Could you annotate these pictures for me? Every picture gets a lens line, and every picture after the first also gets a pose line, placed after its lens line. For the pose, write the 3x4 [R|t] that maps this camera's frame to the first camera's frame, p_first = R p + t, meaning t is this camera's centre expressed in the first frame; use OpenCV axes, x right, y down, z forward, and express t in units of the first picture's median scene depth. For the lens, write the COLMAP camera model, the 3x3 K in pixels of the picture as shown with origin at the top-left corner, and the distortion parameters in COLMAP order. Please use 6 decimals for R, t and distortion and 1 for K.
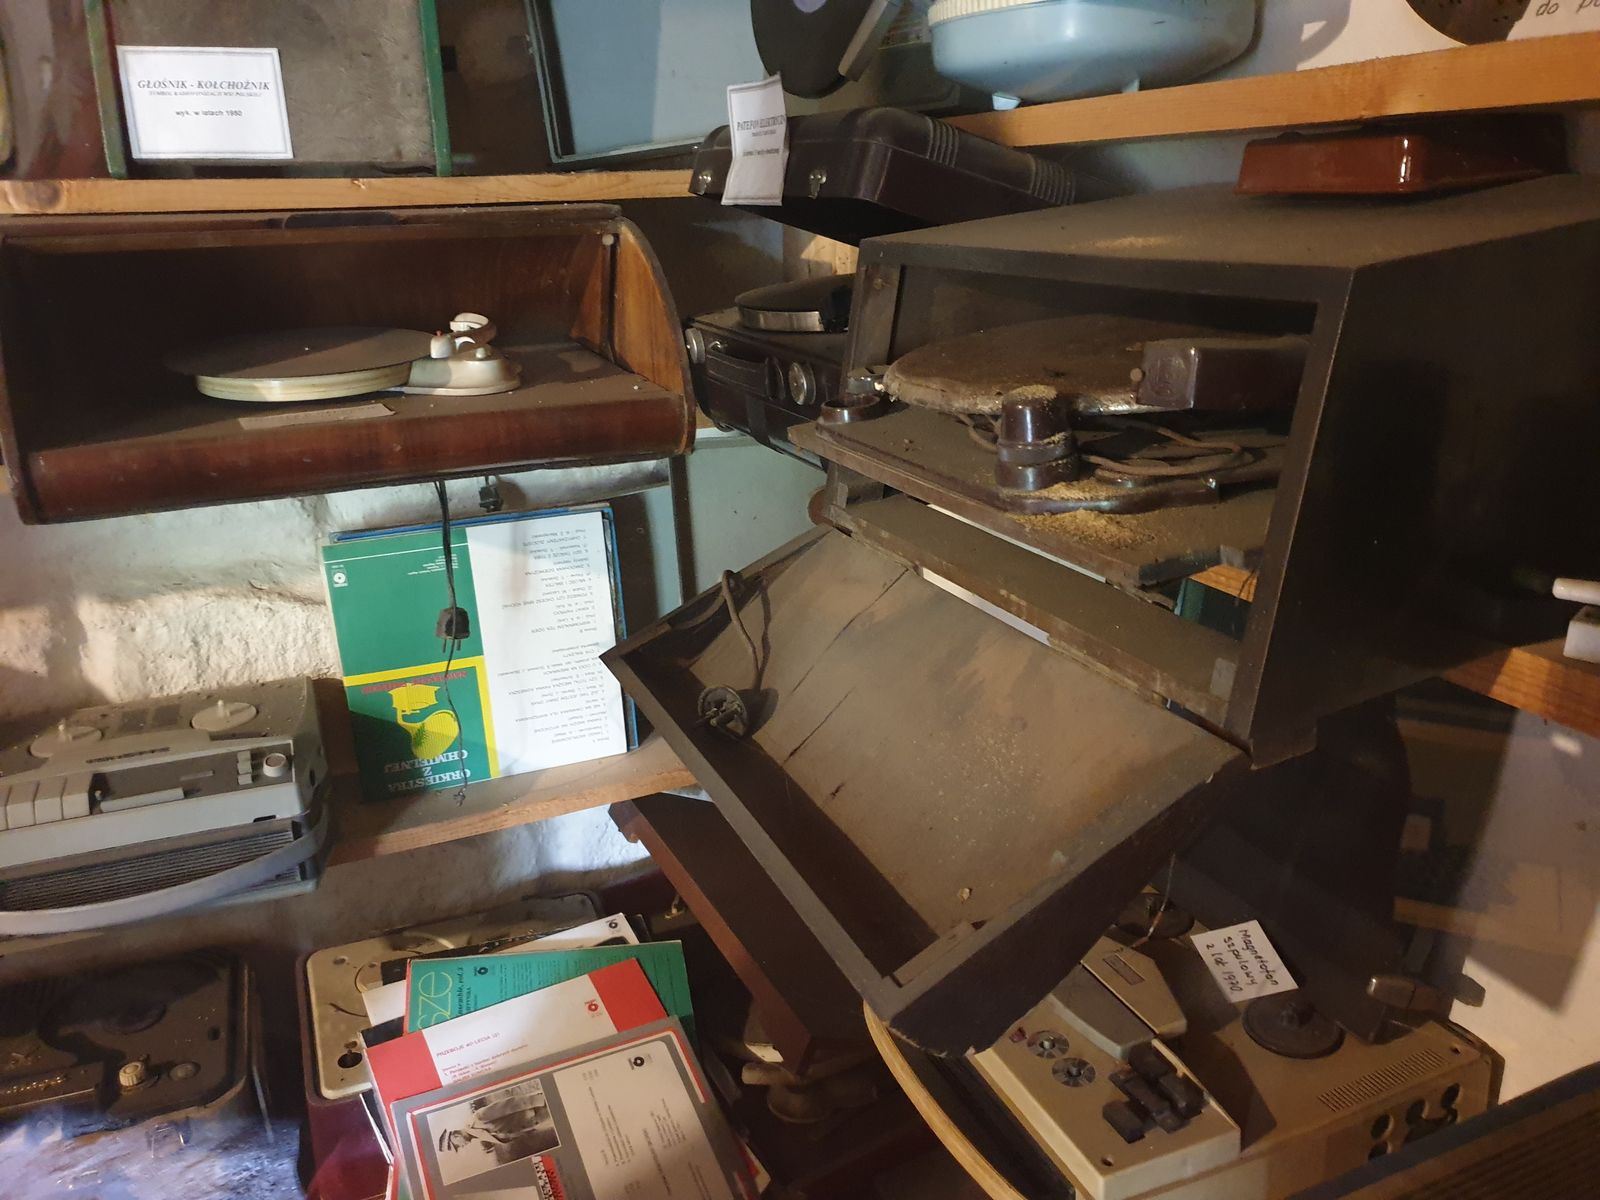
lens RADIAL K [[1249.5, 0, 820.6], [0, 1249.5, 603.3], [0, 0, 1]] dist [0.011392, 0.000346]
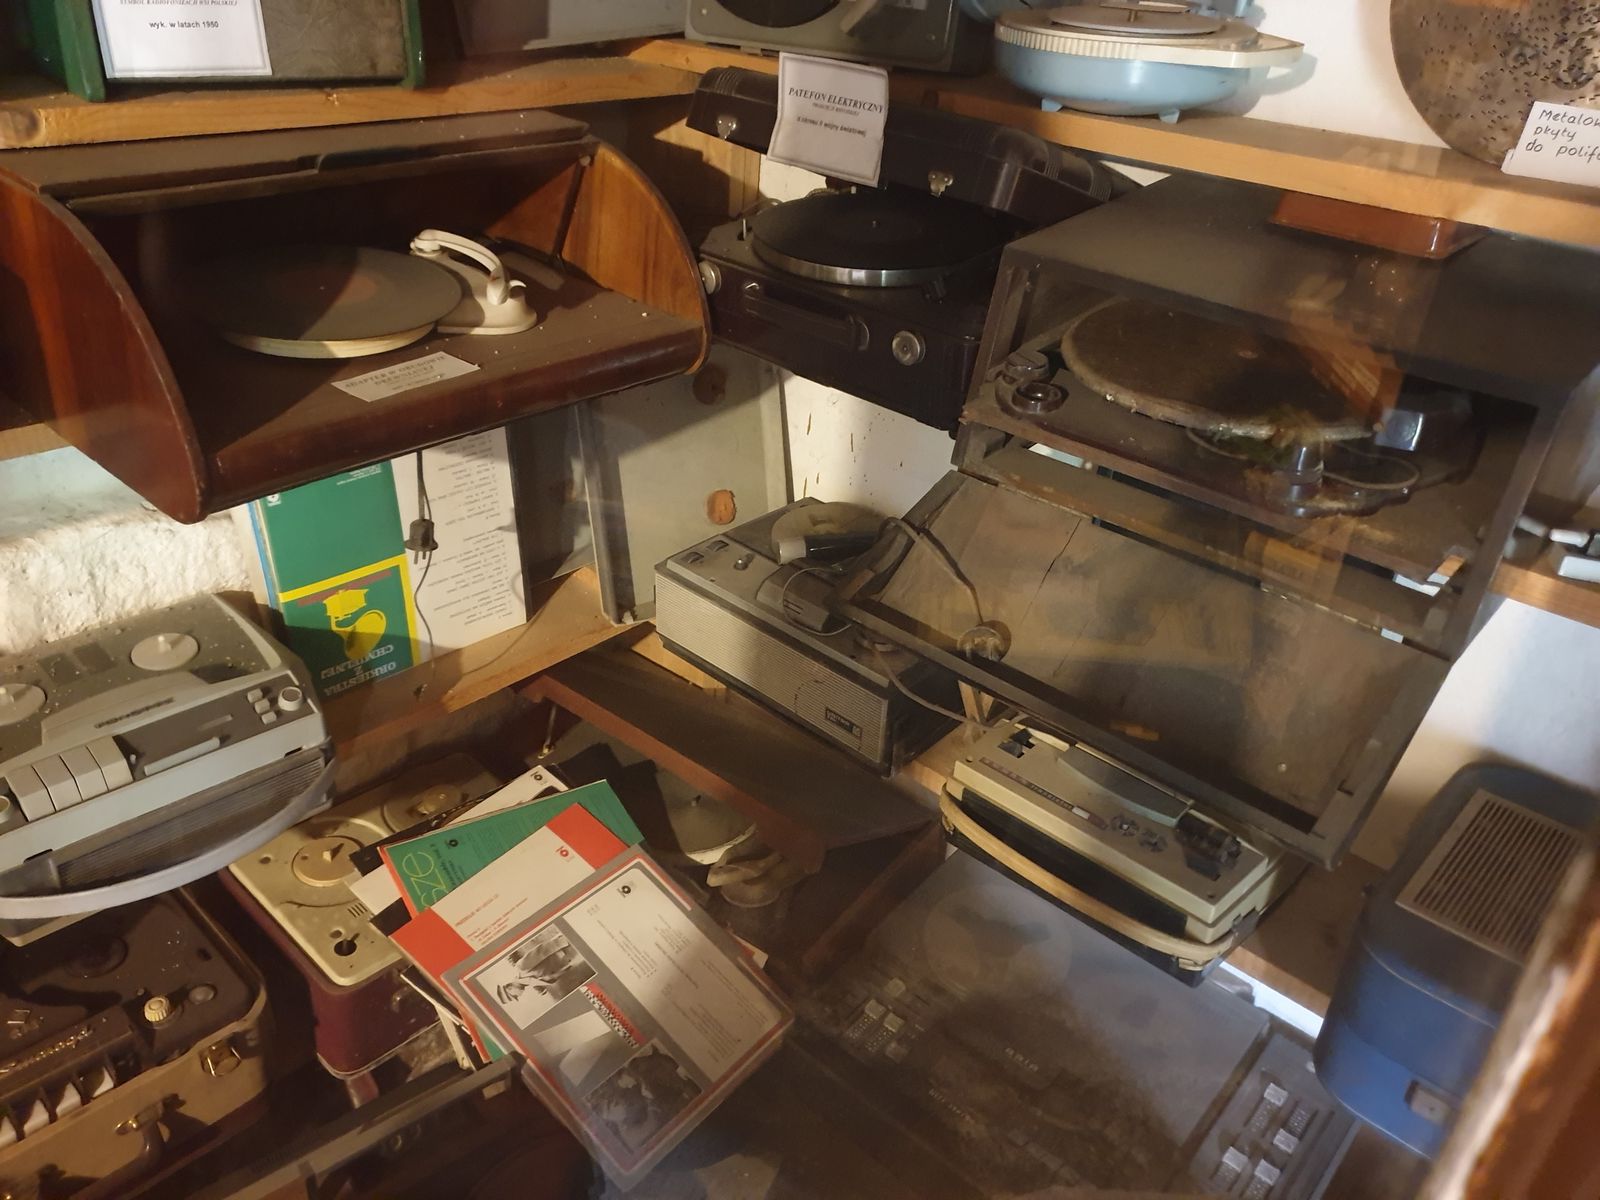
lens RADIAL K [[1234.3, 0, 776.4], [0, 1234.3, 584.8], [0, 0, 1]] dist [0.013278, -0.003408]
pose [[0.912592, -0.122002, 0.390246, -0.405437], [0.044861, 0.978560, 0.201017, -0.127341], [-0.406404, -0.165940, 0.898499, -0.036493]]
